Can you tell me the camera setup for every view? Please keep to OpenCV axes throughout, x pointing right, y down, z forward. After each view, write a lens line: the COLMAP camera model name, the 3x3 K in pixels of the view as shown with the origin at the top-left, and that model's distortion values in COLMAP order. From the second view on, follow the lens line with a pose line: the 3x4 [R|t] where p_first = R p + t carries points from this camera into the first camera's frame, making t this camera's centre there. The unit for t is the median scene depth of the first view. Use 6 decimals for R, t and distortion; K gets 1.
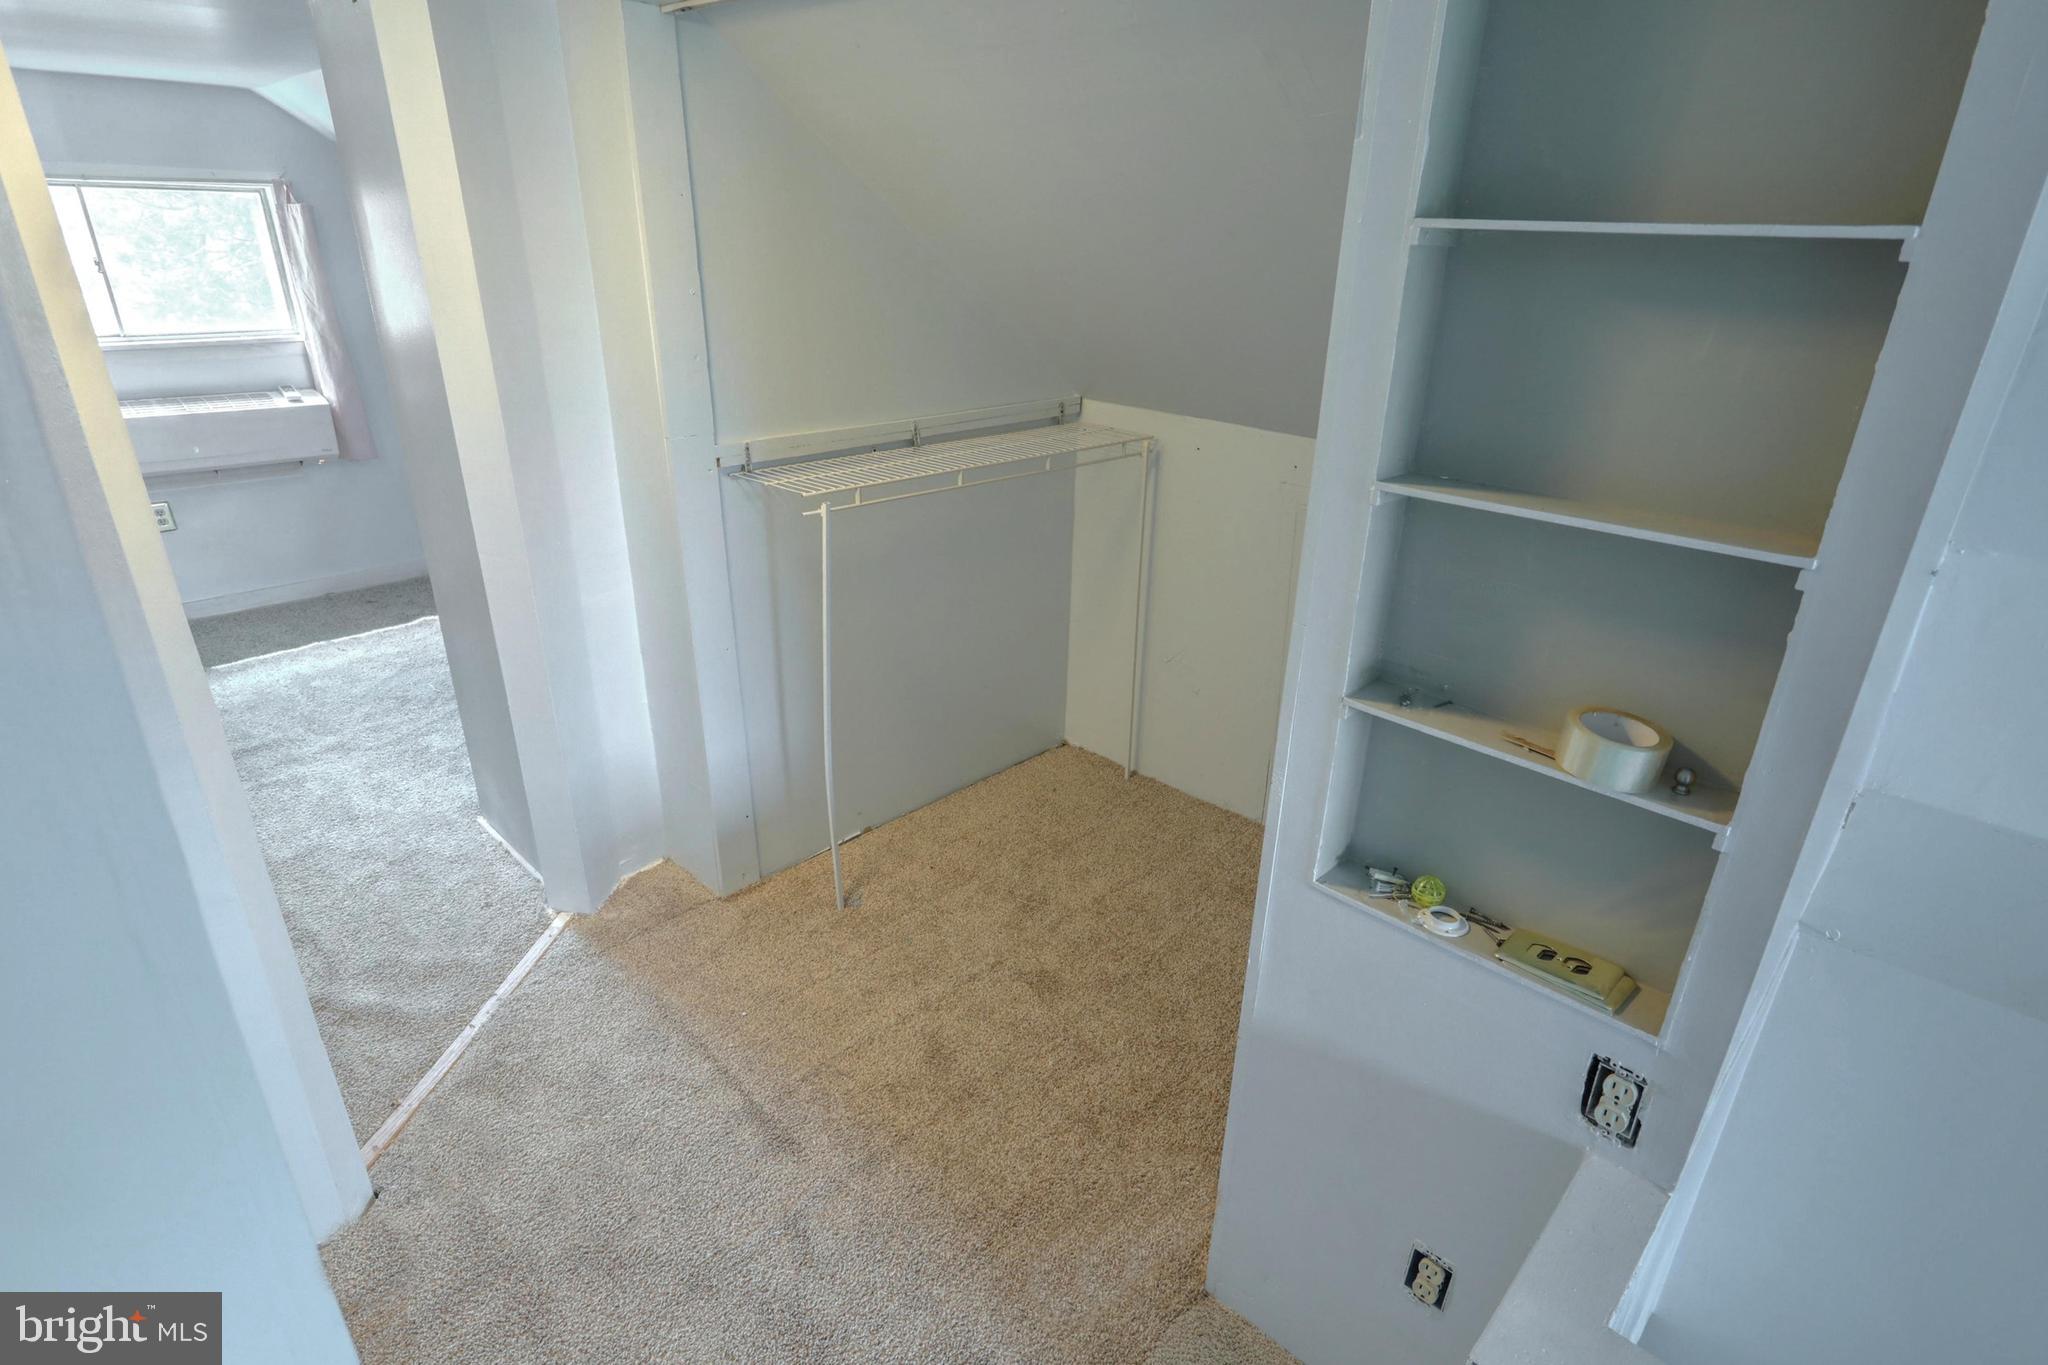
lens RADIAL K [[1051.0, 0, 1024.0], [0, 1051.0, 682.5], [0, 0, 1]] dist [0.000273, -0.000130]
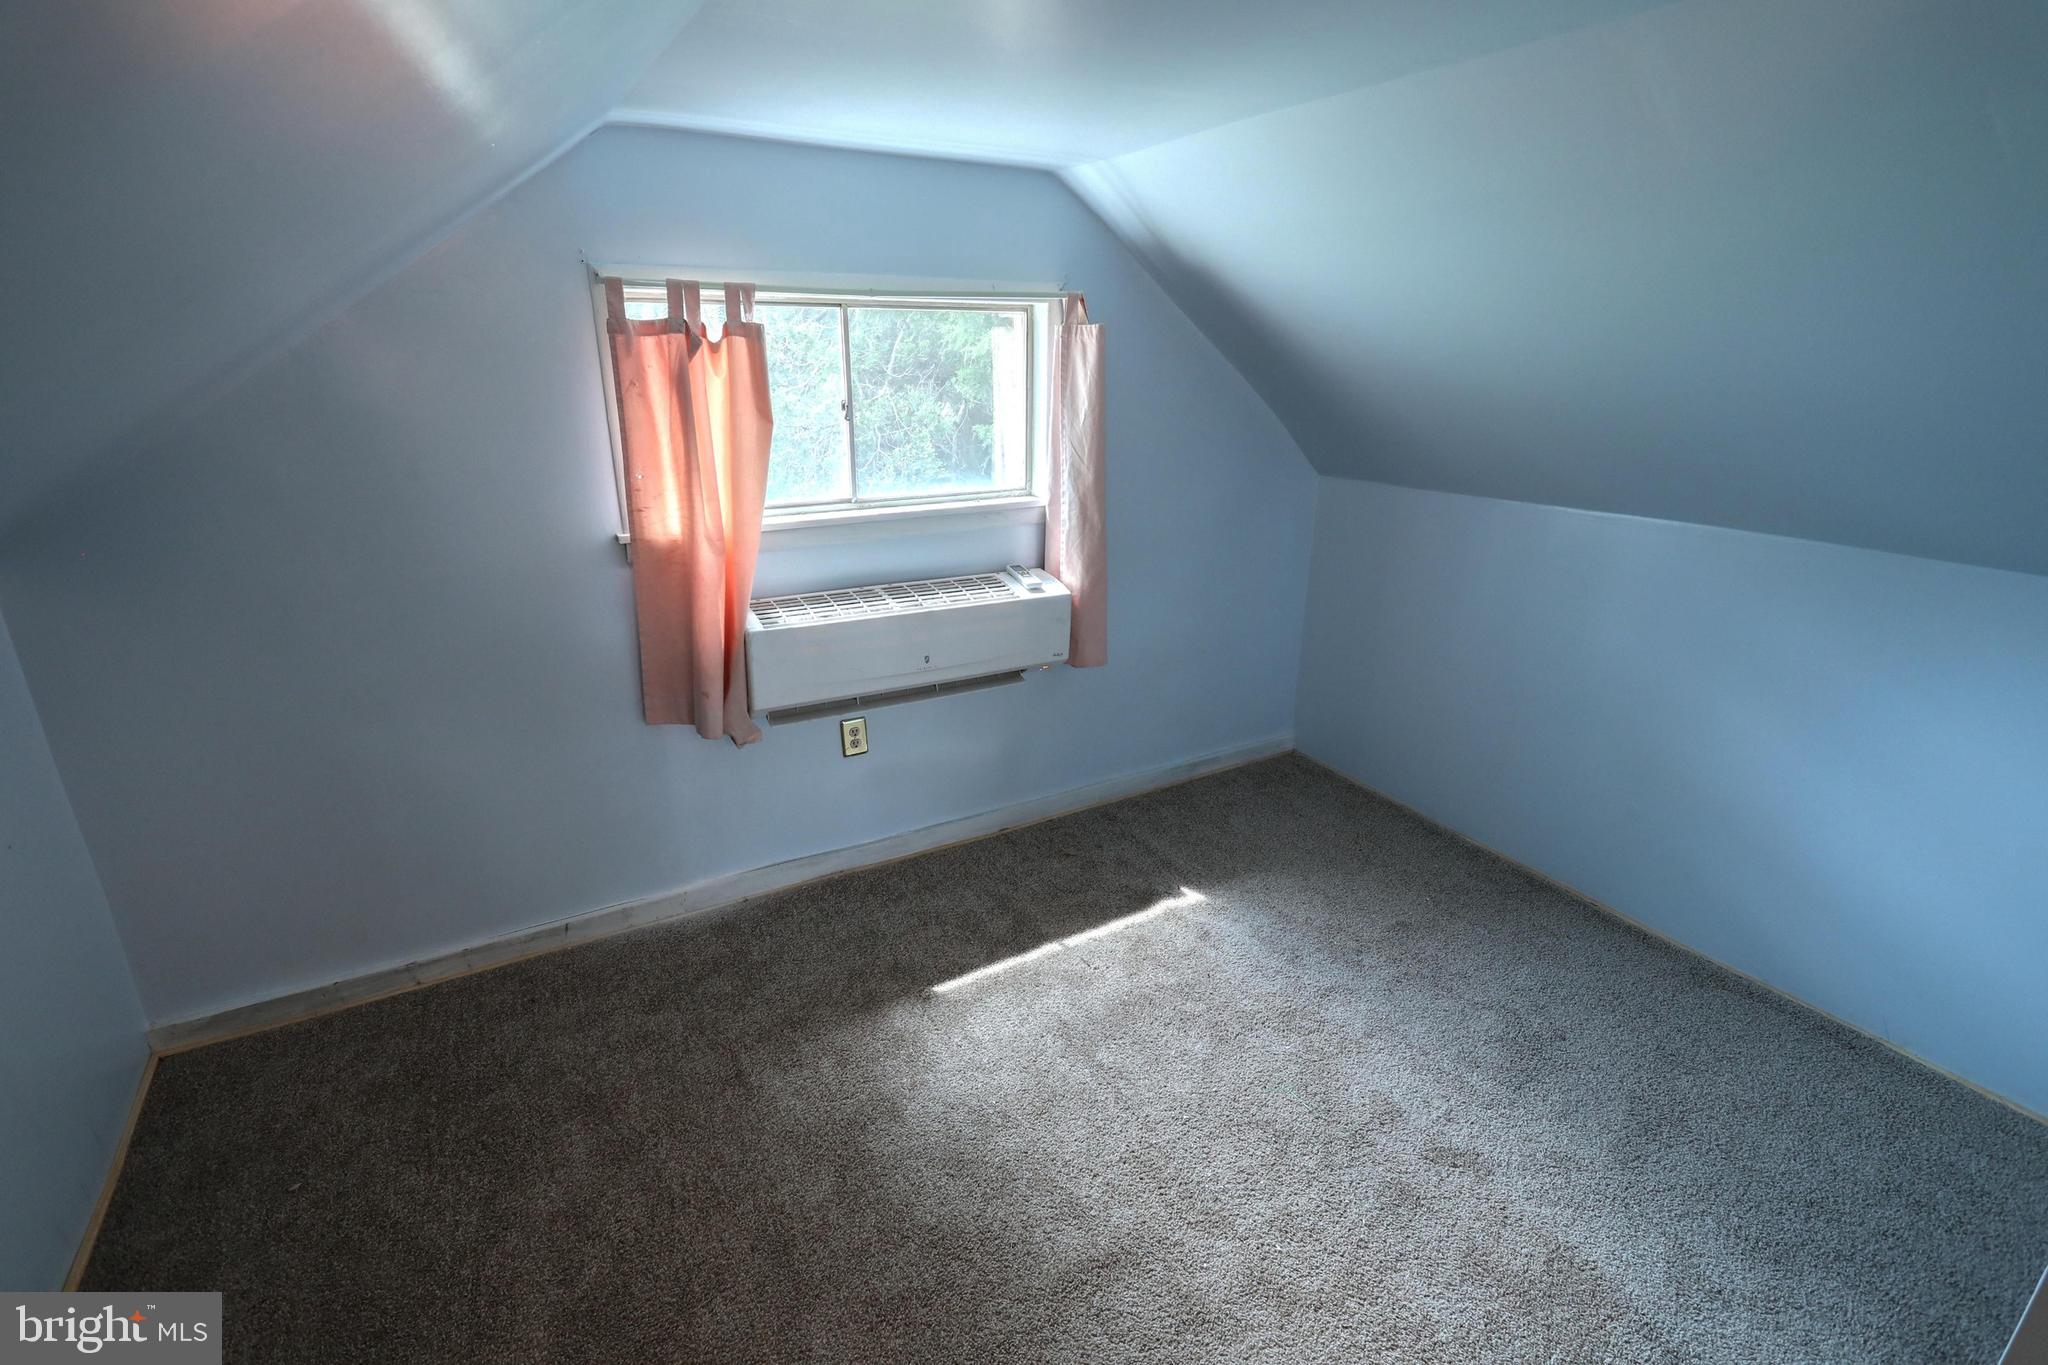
lens RADIAL K [[967.4, 0, 1024.0], [0, 967.4, 682.5], [0, 0, 1]] dist [0.002375, 0.000198]
pose [[0.961059, 0.075667, -0.265781, -0.526168], [-0.094095, 0.993914, -0.057284, -0.167850], [0.259829, 0.080062, 0.962330, 0.365943]]
